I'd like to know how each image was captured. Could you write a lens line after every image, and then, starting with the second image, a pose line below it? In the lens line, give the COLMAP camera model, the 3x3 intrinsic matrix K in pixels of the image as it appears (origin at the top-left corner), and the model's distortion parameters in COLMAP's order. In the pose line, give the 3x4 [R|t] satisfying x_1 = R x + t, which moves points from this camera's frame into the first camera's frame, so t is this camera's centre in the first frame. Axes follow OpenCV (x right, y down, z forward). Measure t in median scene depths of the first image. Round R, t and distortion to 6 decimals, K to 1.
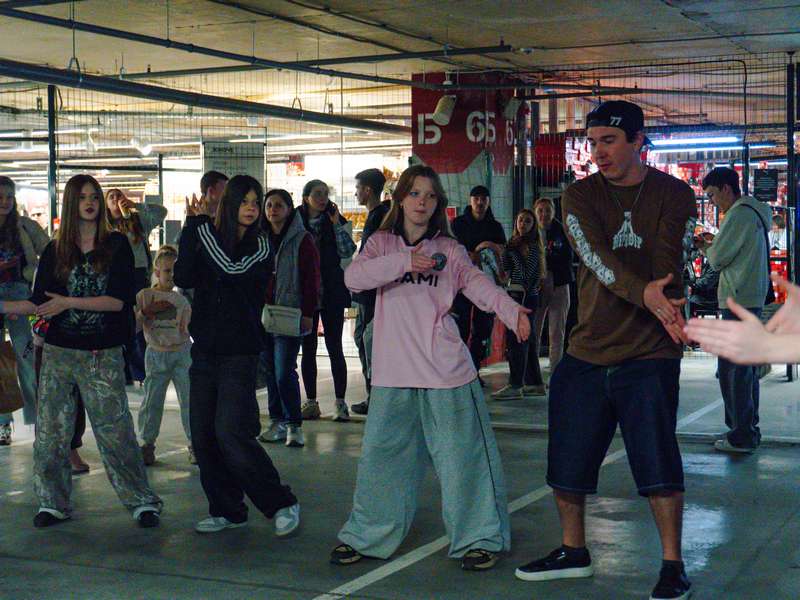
lens RADIAL K [[1305.9, 0, 401.3], [0, 1305.9, 298.7], [0, 0, 1]] dist [-0.015796, 0.000000]
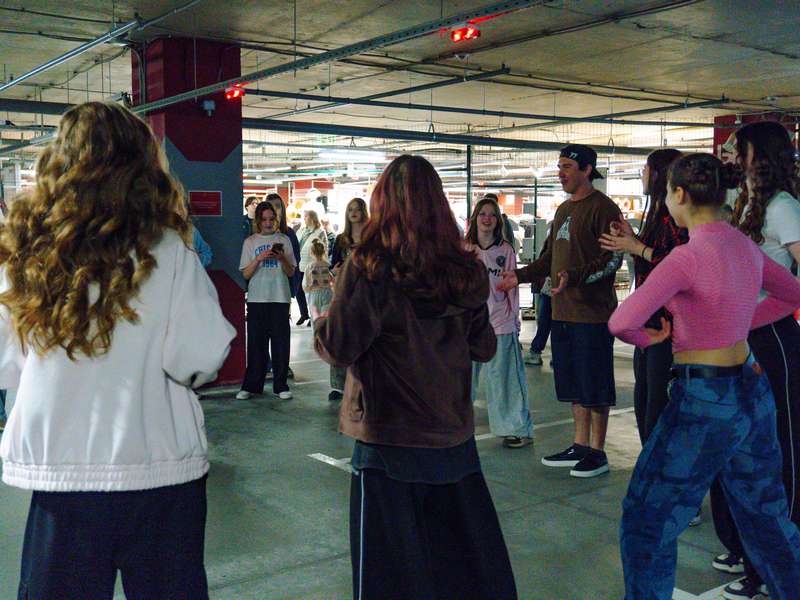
lens RADIAL K [[824.7, 0, 400.4], [0, 824.7, 297.6], [0, 0, 1]] dist [-0.048101, 0.000000]
pose [[0.858680, 0.055264, -0.509524, 0.185592], [-0.030500, 0.997918, 0.056835, -0.013748], [0.511604, -0.033263, 0.858577, 0.039043]]
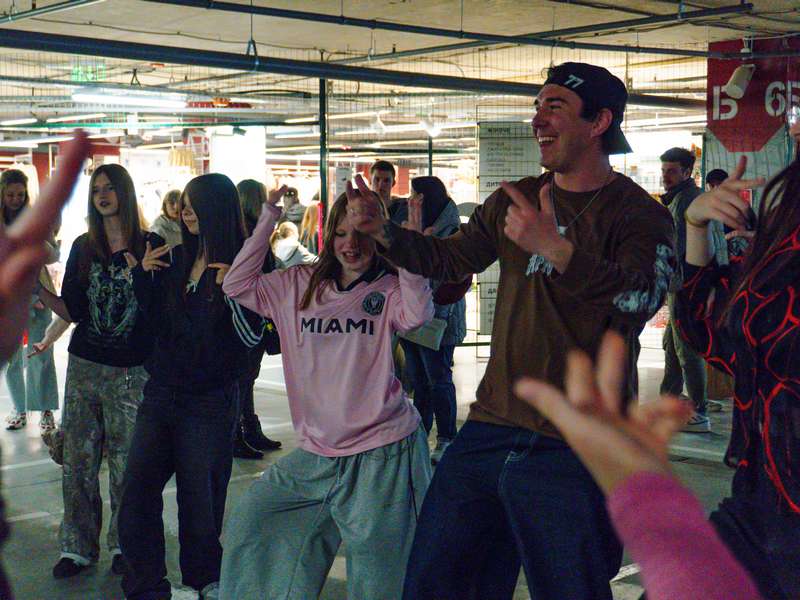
lens RADIAL K [[1096.5, 0, 396.2], [0, 1096.5, 300.6], [0, 0, 1]] dist [0.034540, 0.000000]
pose [[0.920131, 0.044373, -0.389088, 0.118067], [-0.026174, 0.998306, 0.051955, -0.026284], [0.390734, -0.037621, 0.919734, 0.198547]]
